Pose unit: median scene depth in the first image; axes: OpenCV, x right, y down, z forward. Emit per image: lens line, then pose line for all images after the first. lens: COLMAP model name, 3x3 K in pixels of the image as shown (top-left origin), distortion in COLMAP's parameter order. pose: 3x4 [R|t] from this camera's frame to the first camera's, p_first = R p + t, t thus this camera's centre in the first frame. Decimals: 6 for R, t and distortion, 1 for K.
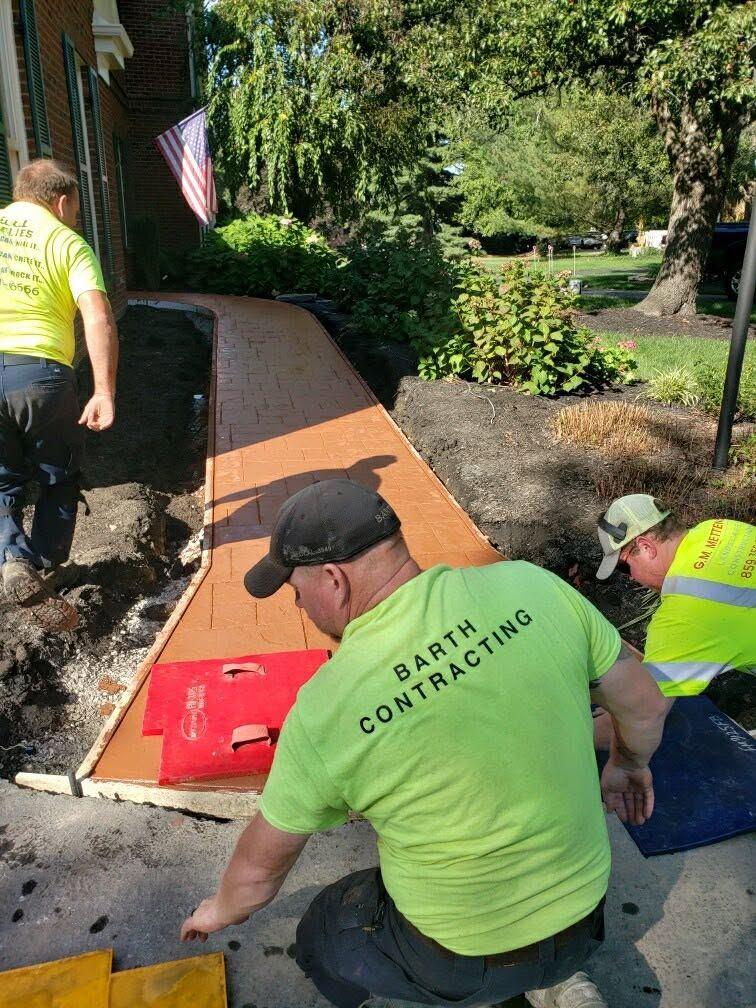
lens RADIAL K [[778.3, 0, 378.0], [0, 778.3, 504.0], [0, 0, 1]] dist [-0.004240, 0.073758]
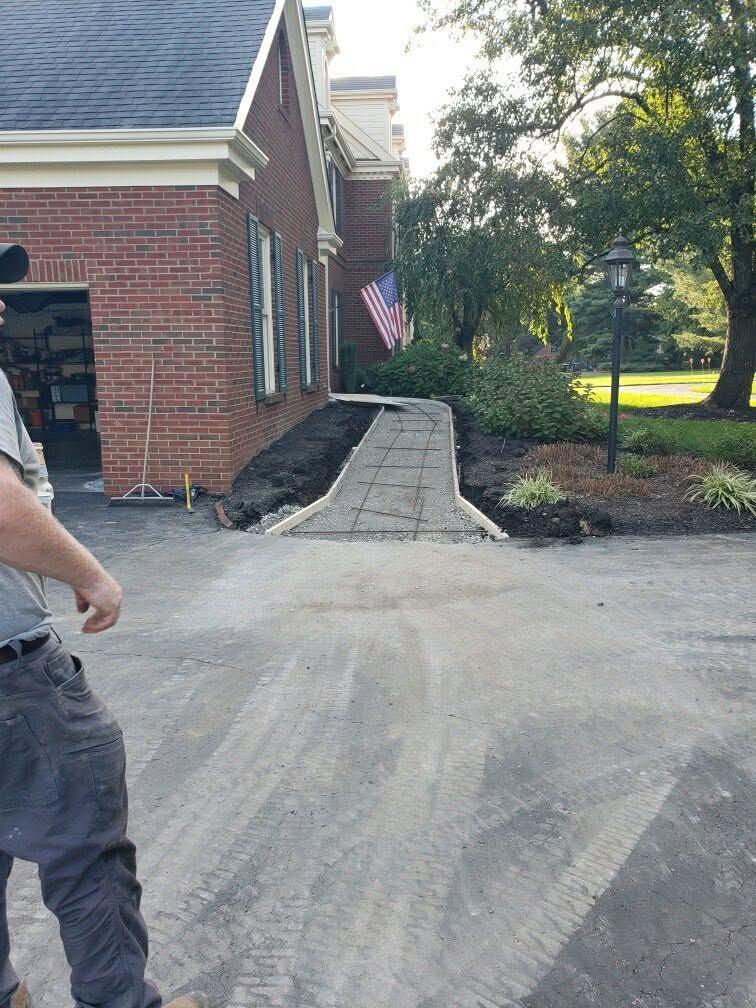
lens RADIAL K [[707.6, 0, 378.0], [0, 707.6, 504.0], [0, 0, 1]] dist [0.035364, 0.008289]
pose [[0.967197, 0.036266, -0.251426, 0.167789], [-0.067604, 0.990811, -0.117149, 0.125902], [0.244867, 0.130304, 0.960761, -0.351168]]
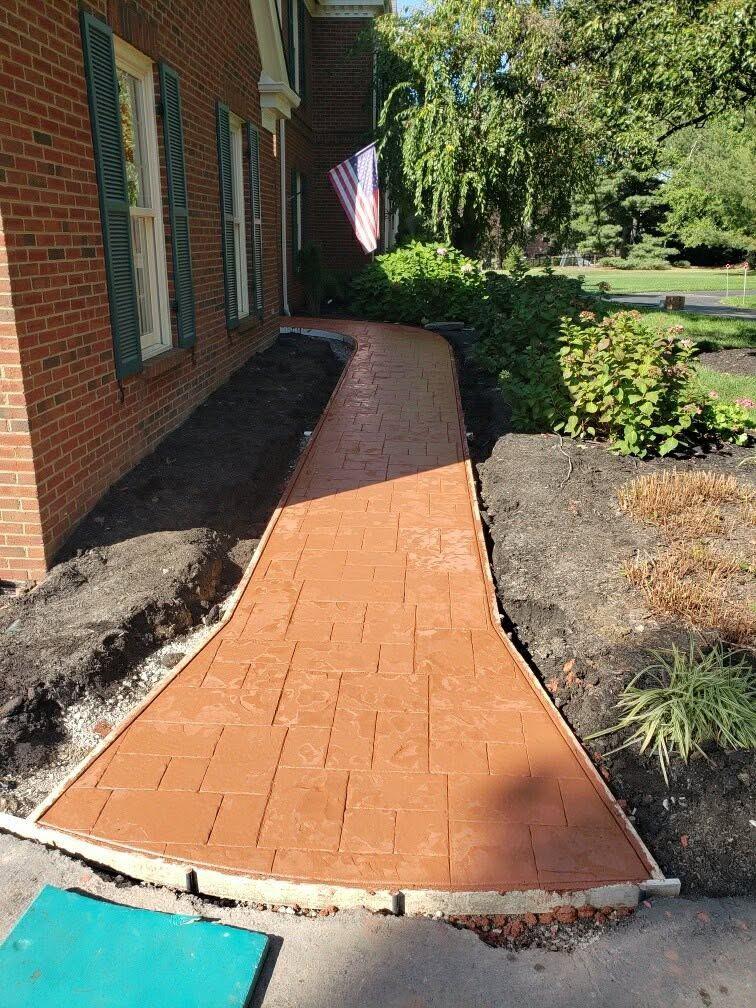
lens RADIAL K [[769.1, 0, 378.0], [0, 769.1, 504.0], [0, 0, 1]] dist [0.032045, 0.000371]
pose [[0.973516, 0.073985, -0.216317, 0.081847], [-0.076712, 0.997044, -0.004227, -0.037012], [0.215364, 0.020709, 0.976314, -0.004604]]
